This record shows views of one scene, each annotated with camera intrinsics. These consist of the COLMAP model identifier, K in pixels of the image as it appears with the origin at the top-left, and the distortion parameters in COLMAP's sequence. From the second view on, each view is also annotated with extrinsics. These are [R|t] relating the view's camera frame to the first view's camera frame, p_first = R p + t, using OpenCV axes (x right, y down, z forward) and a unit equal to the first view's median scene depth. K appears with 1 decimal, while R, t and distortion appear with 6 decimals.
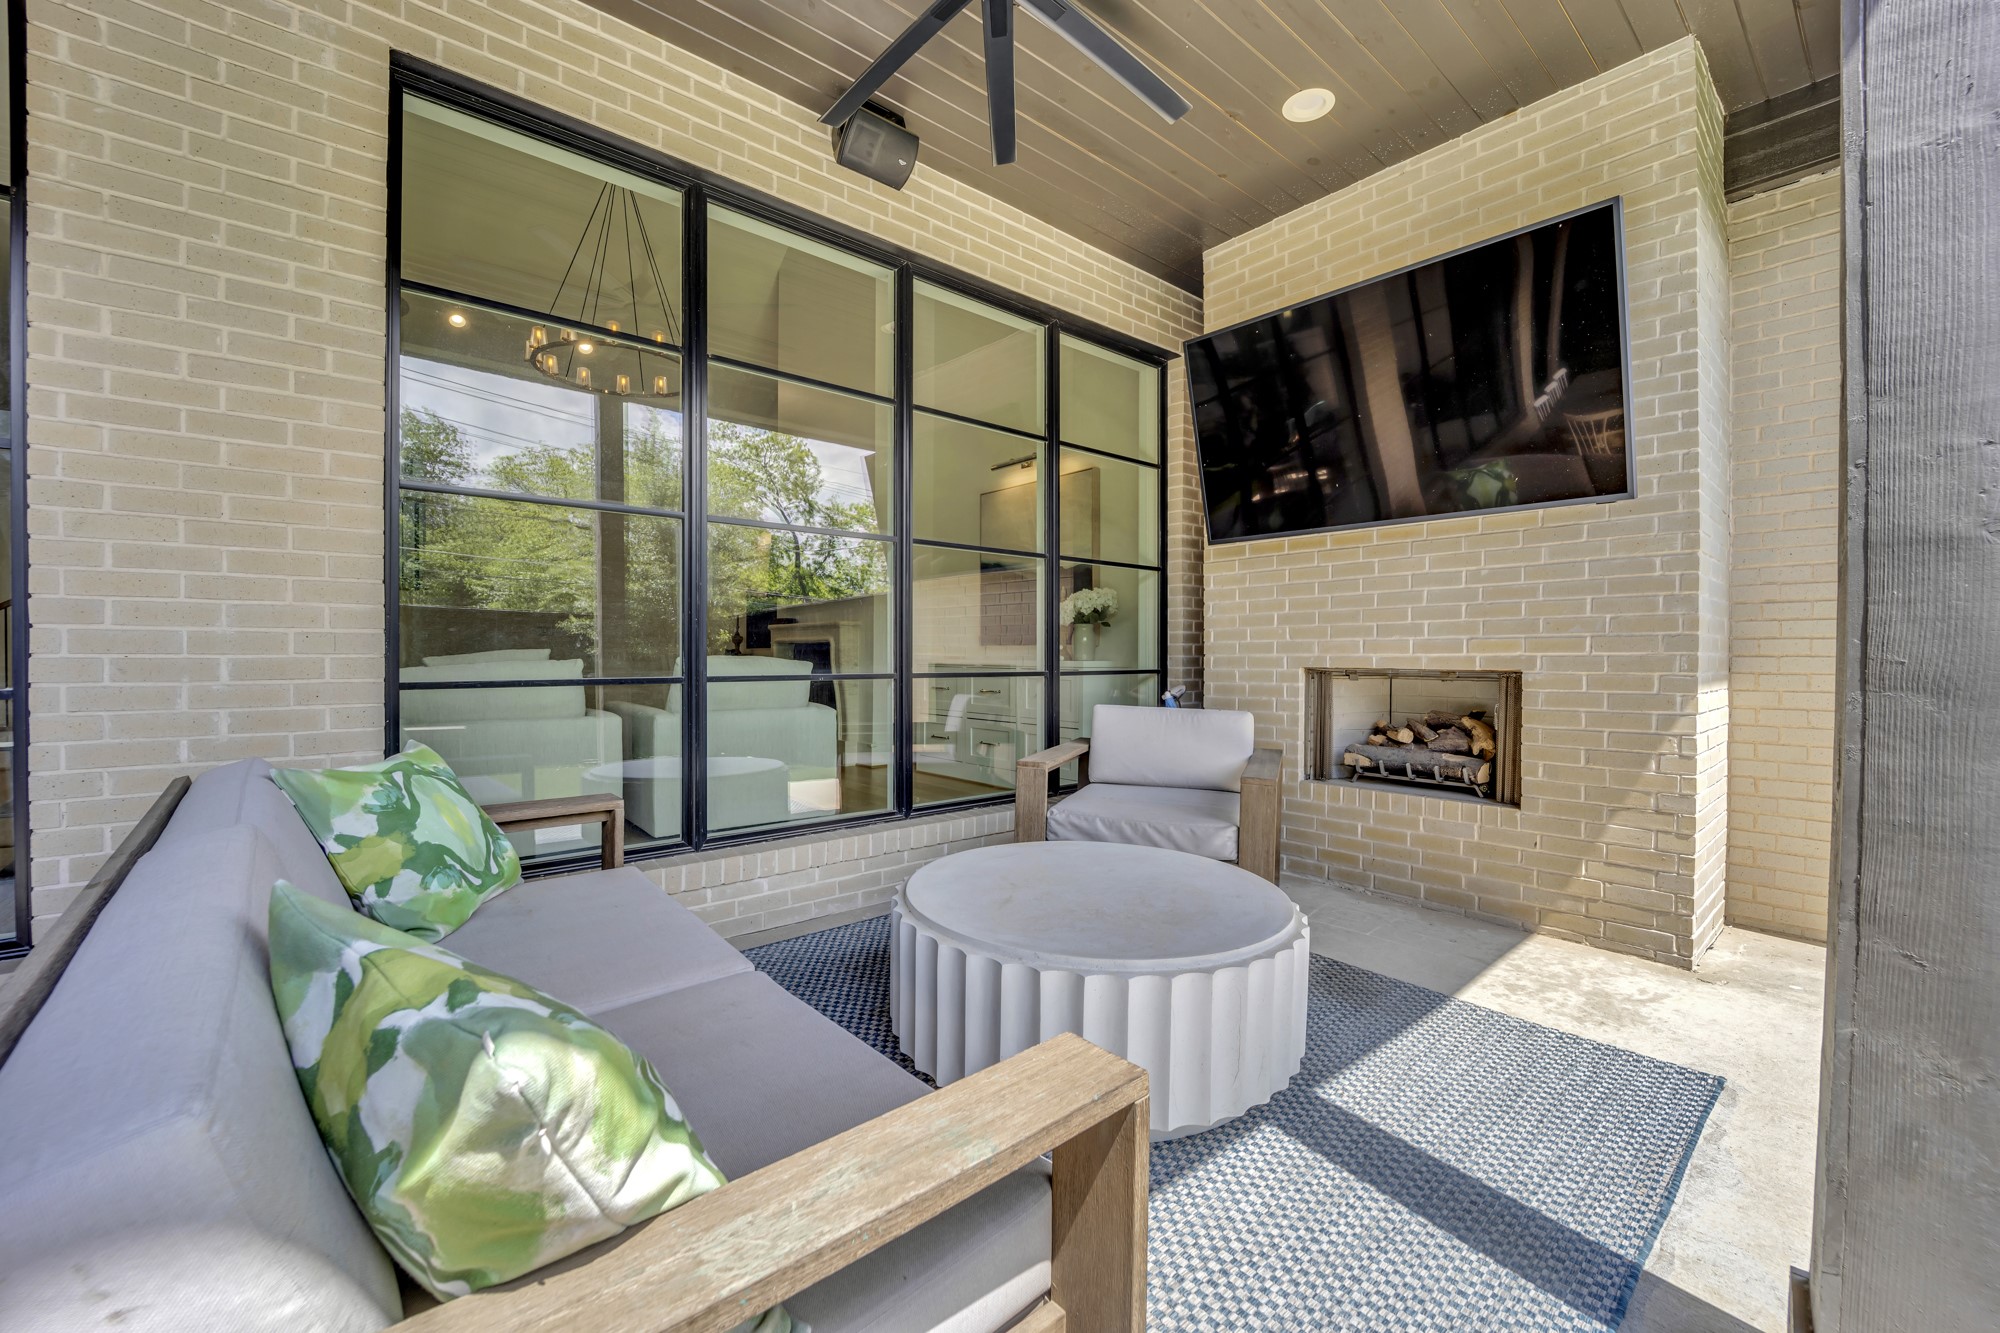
lens RADIAL K [[797.4, 0, 989.0], [0, 797.4, 656.5], [0, 0, 1]] dist [-0.015194, -0.000459]
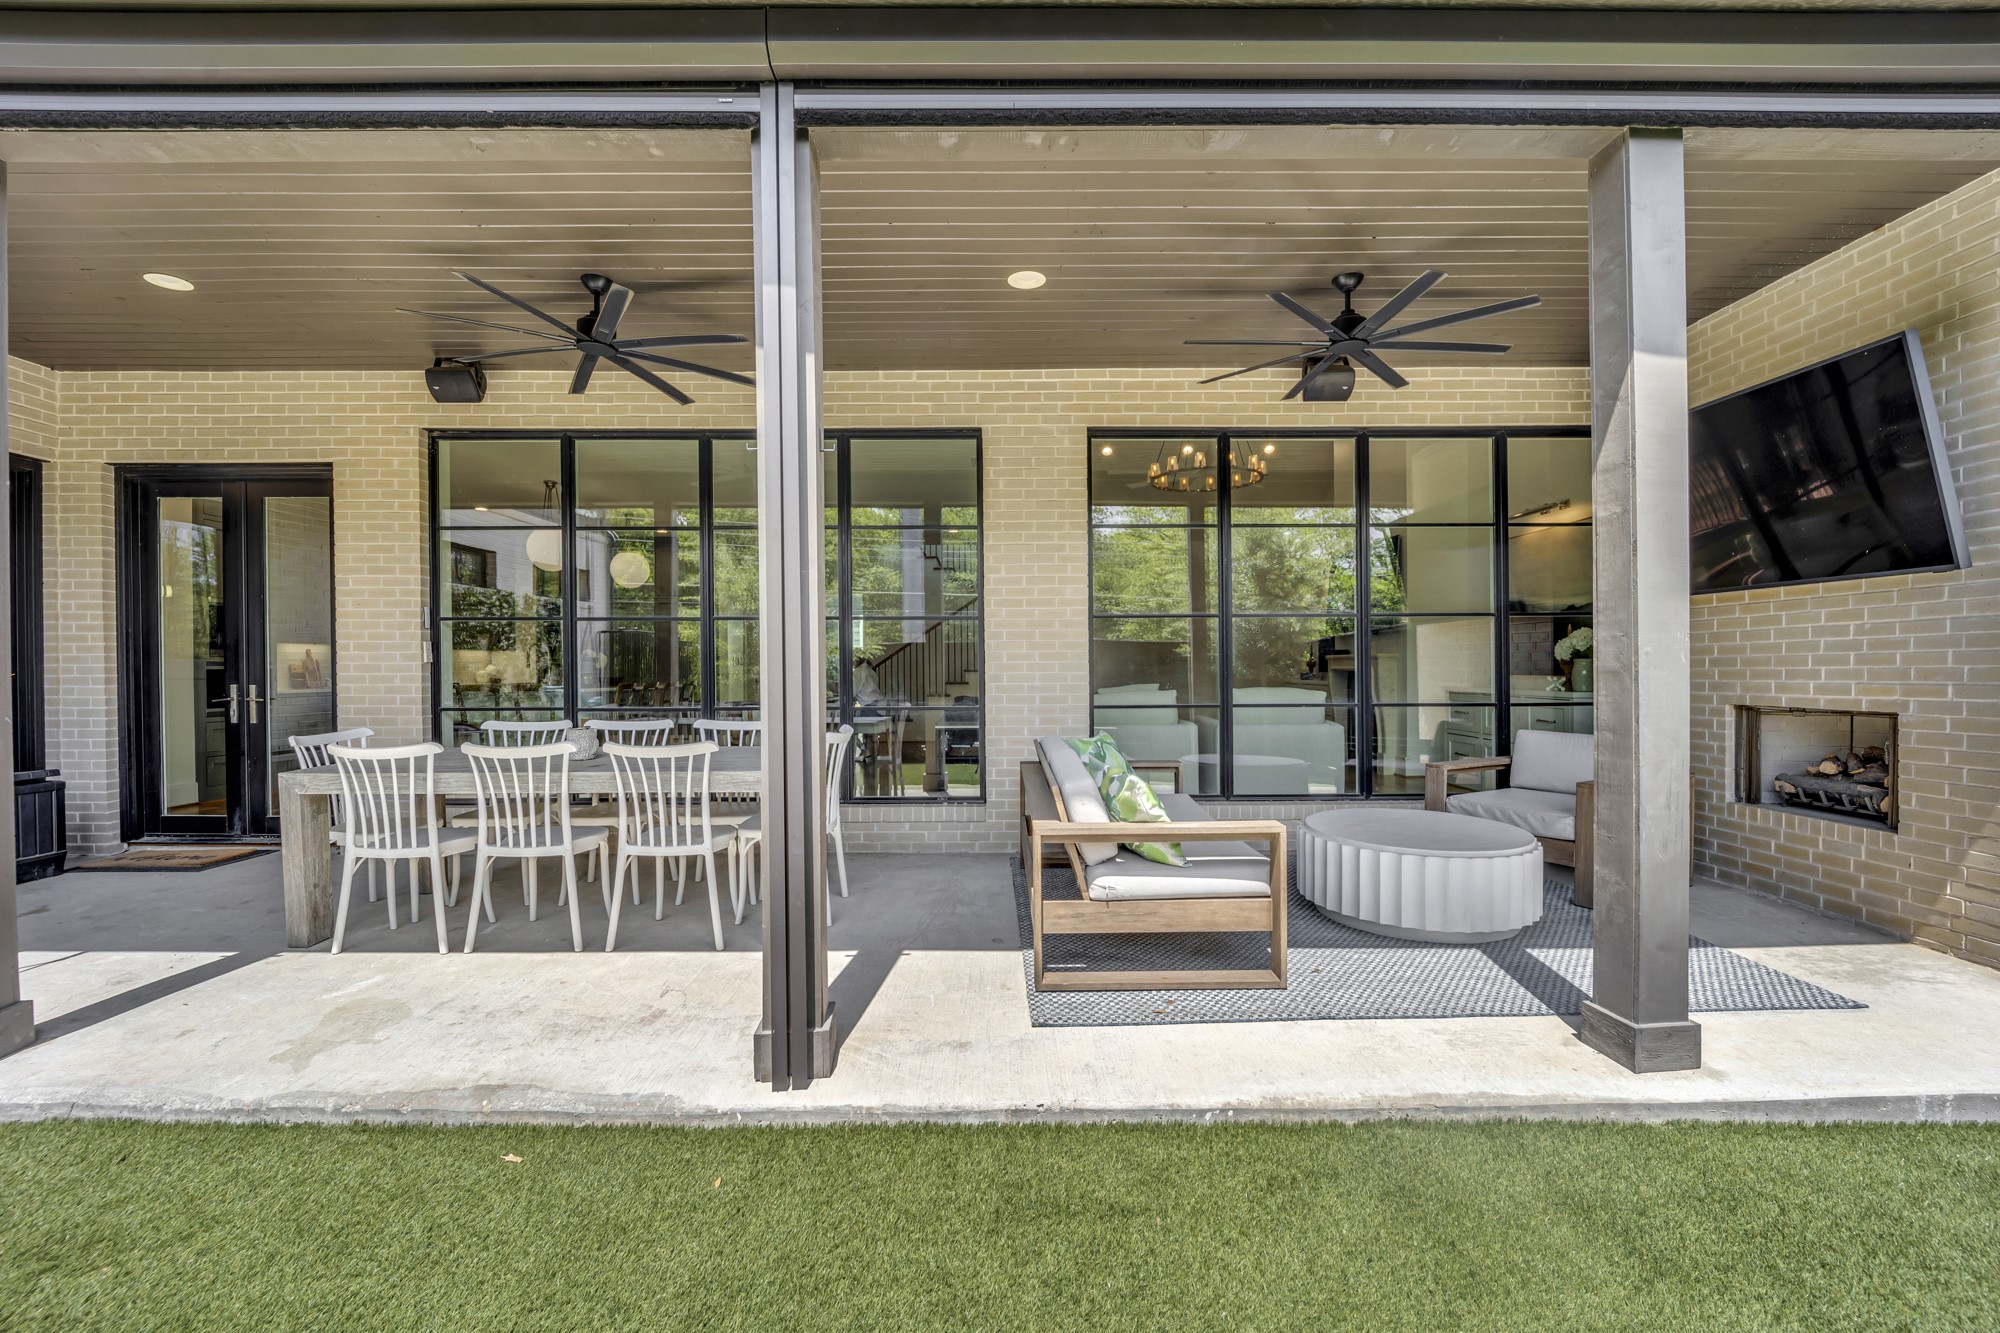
lens RADIAL K [[797.4, 0, 999.0], [0, 797.4, 670.7], [0, 0, 1]] dist [-0.015194, -0.000459]
pose [[0.748632, -0.007567, -0.662943, 0.437627], [0.006689, 0.999970, -0.003861, -0.046414], [0.662952, -0.001545, 0.748660, -0.691162]]
